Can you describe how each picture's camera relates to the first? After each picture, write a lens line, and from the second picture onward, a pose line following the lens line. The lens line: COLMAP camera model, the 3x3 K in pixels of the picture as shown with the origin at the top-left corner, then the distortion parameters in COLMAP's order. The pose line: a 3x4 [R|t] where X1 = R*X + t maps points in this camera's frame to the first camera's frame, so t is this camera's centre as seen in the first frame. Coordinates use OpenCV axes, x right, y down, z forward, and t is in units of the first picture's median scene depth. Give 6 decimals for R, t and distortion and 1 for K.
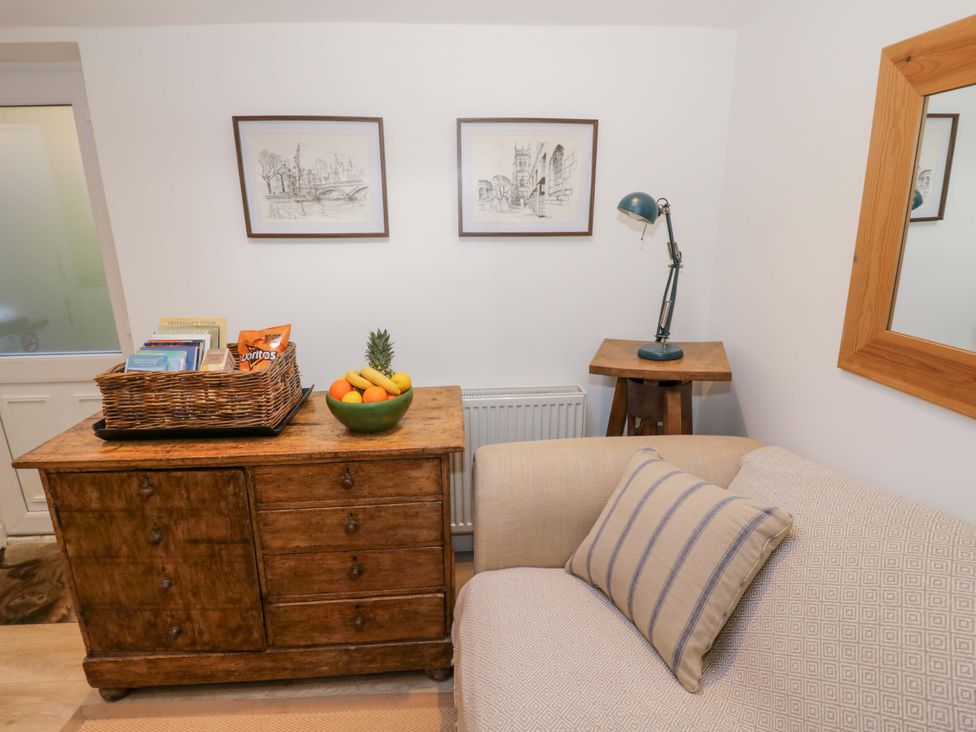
lens RADIAL K [[507.7, 0, 483.6], [0, 507.7, 355.9], [0, 0, 1]] dist [-0.002230, -0.011993]
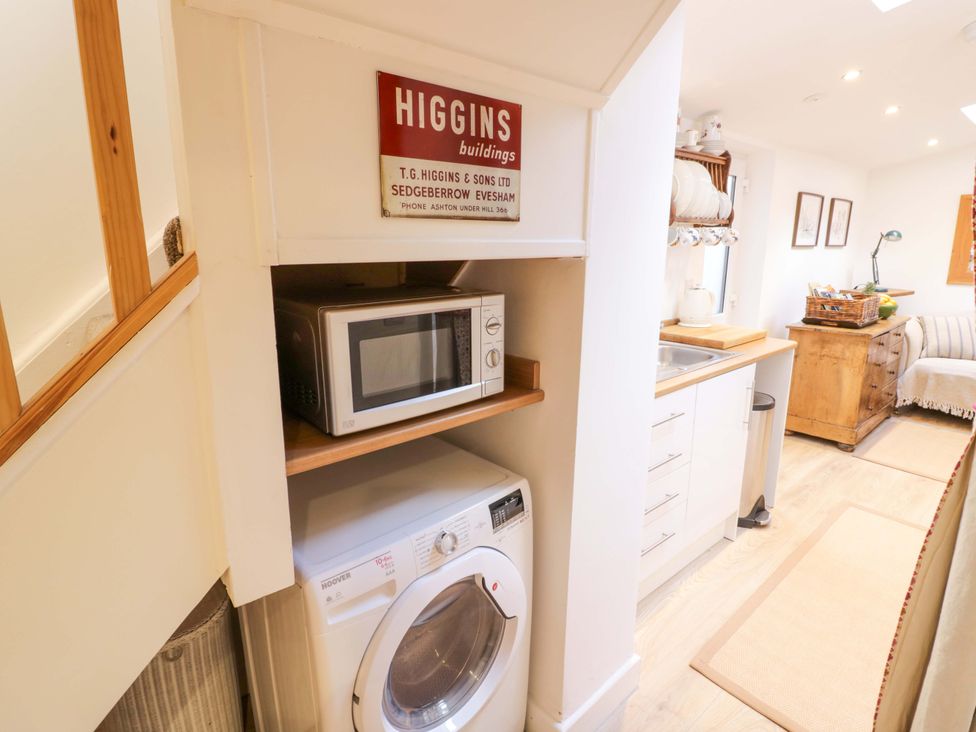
lens RADIAL K [[507.7, 0, 490.0], [0, 507.7, 352.2], [0, 0, 1]] dist [-0.002230, -0.011993]
pose [[0.806644, -0.121931, 0.578323, -3.369838], [0.153703, 0.988098, -0.006059, 0.022225], [-0.570702, 0.093778, 0.815785, 0.052097]]
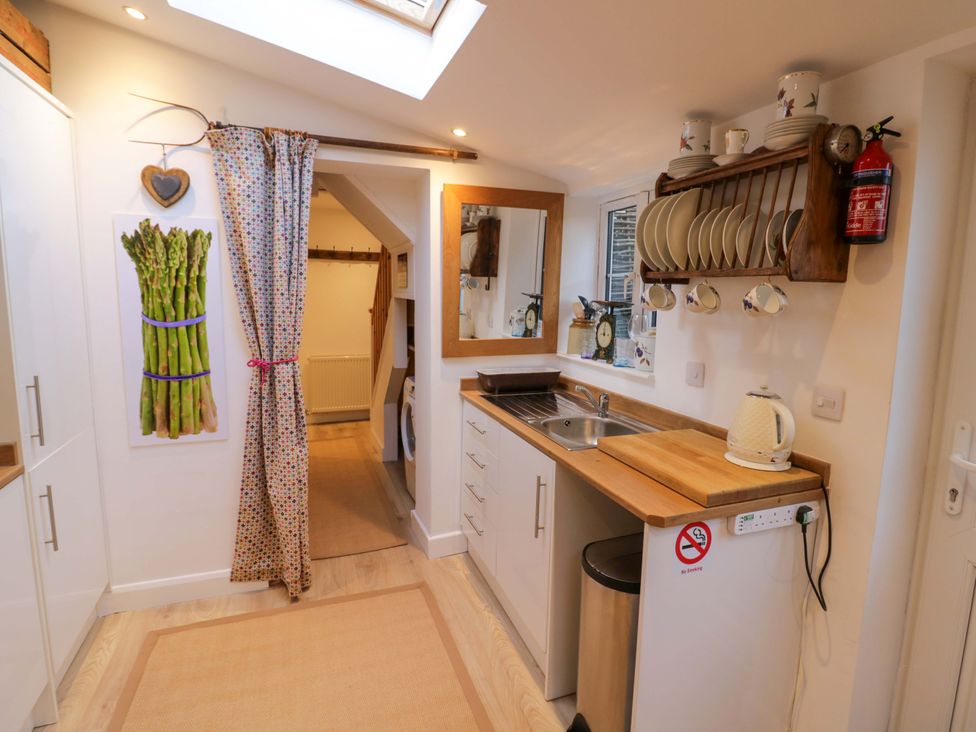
lens RADIAL K [[507.7, 0, 487.9], [0, 507.7, 355.3], [0, 0, 1]] dist [-0.002230, -0.011993]
pose [[0.278849, 0.137162, -0.950489, -0.856553], [-0.275390, 0.959600, 0.057685, -0.086985], [0.920002, 0.245670, 0.305357, 0.294700]]
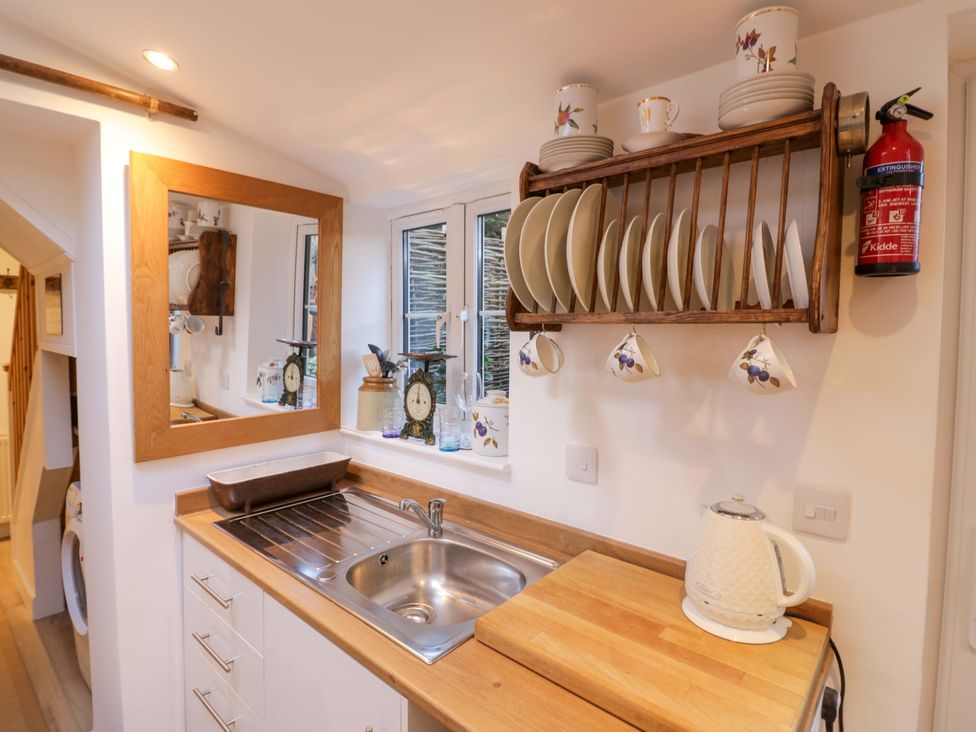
lens RADIAL K [[507.7, 0, 489.5], [0, 507.7, 353.4], [0, 0, 1]] dist [-0.002230, -0.011993]
pose [[0.705722, 0.049625, -0.706749, -1.426591], [-0.205500, 0.968998, -0.137163, -0.142831], [0.678031, 0.242035, 0.694041, 0.427012]]
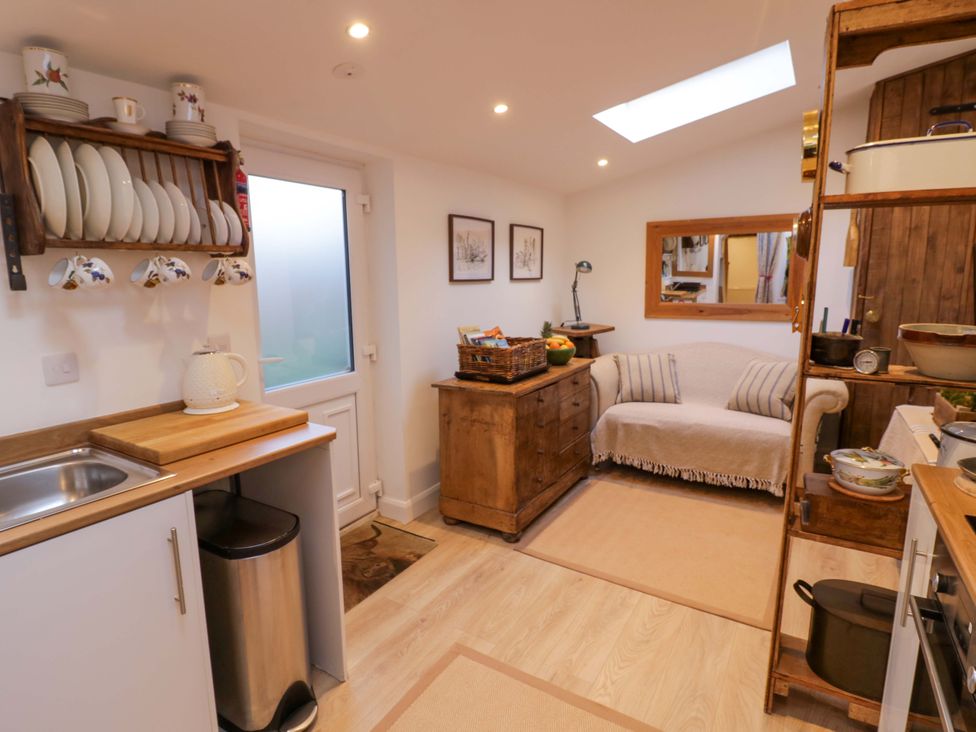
lens RADIAL K [[535.0, 0, 489.2], [0, 535.0, 352.9], [0, 0, 1]] dist [-0.005818, -0.002943]
pose [[0.582759, -0.120702, 0.803631, -2.264968], [0.220589, 0.975274, -0.013480, 0.060620], [-0.782133, 0.185127, 0.594976, -0.142814]]
